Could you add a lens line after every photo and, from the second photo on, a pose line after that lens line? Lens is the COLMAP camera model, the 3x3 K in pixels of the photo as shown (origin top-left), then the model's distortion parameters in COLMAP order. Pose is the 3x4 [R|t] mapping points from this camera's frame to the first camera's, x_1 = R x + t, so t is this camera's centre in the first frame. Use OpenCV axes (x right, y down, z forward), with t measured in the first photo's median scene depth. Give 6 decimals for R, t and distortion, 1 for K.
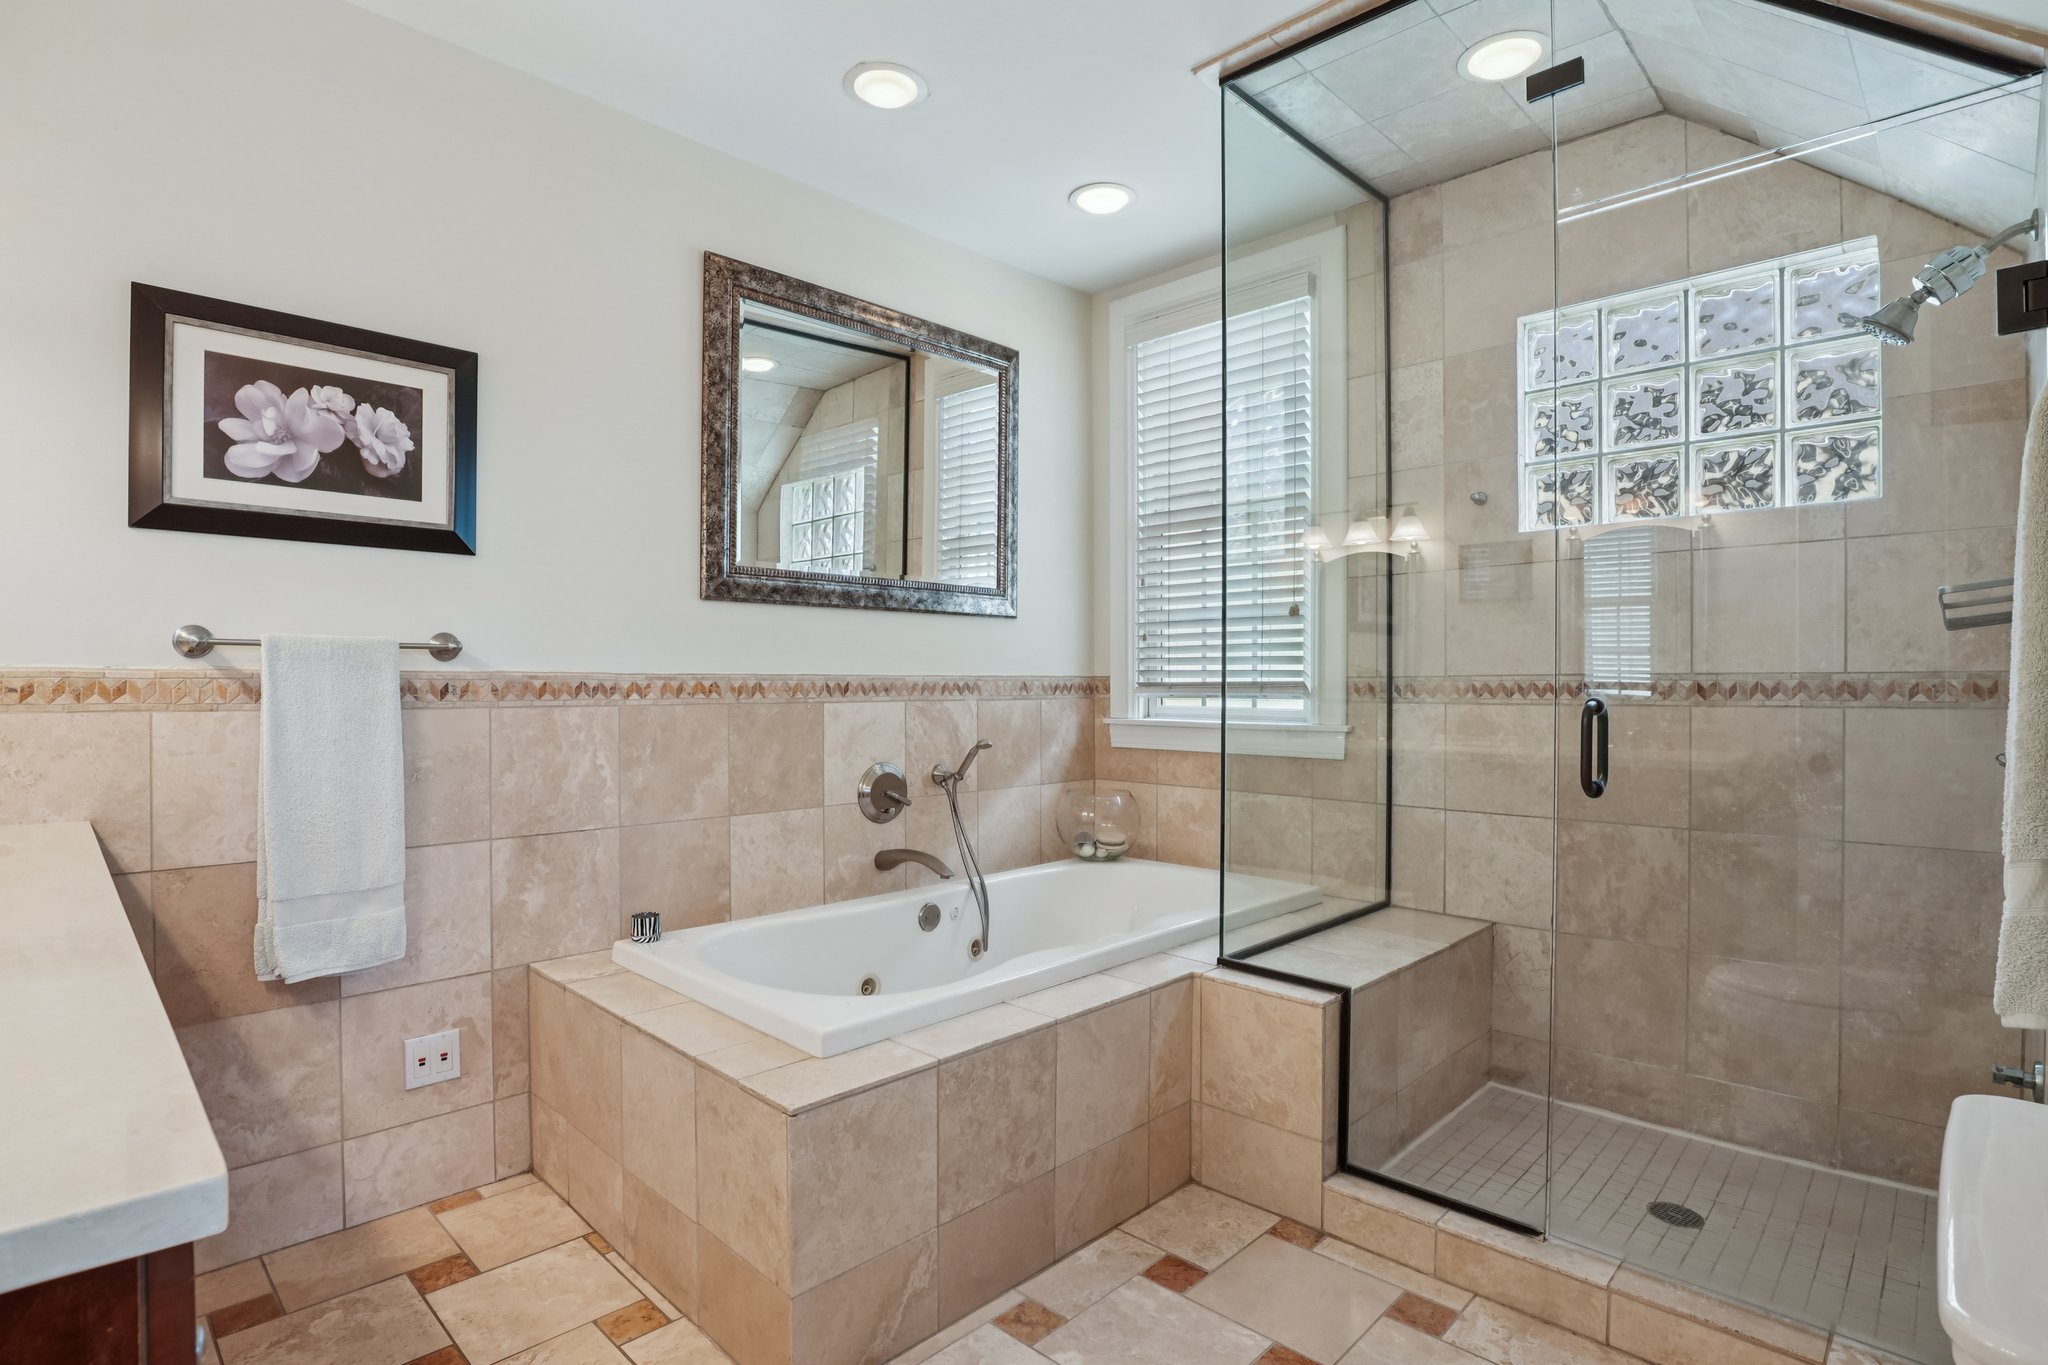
lens RADIAL K [[1007.0, 0, 1041.3], [0, 1007.0, 685.4], [0, 0, 1]] dist [-0.043092, 0.004717]
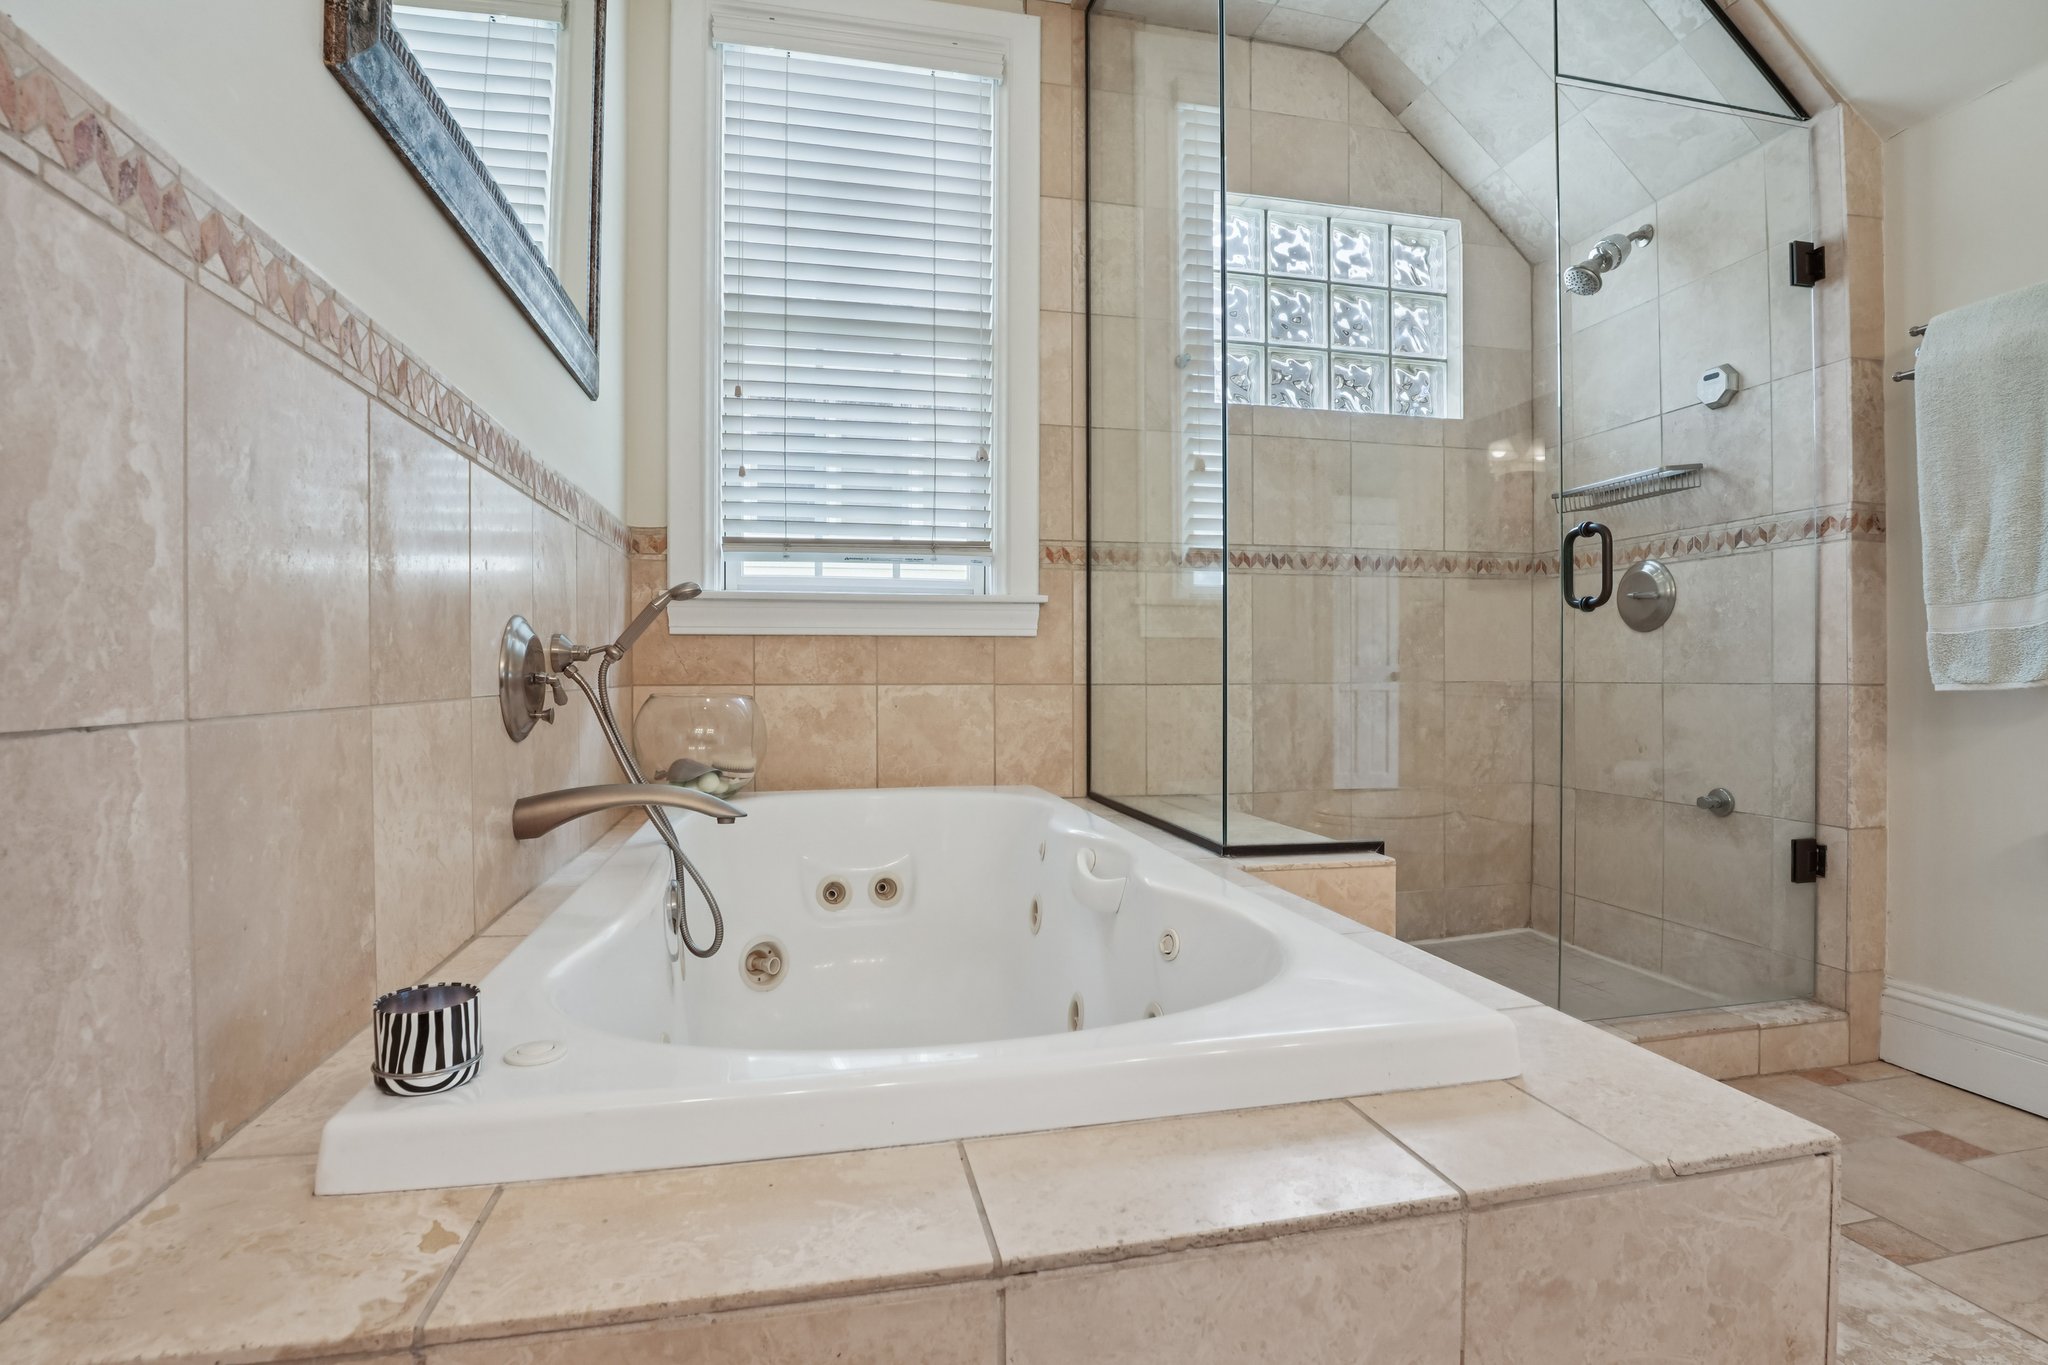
lens RADIAL K [[1007.0, 0, 1028.5], [0, 1007.0, 673.2], [0, 0, 1]] dist [-0.043092, 0.004717]
pose [[0.546754, -0.002970, 0.837288, -0.490298], [0.003738, 0.999992, 0.001107, 0.122212], [-0.837285, 0.002524, 0.546761, 0.626684]]
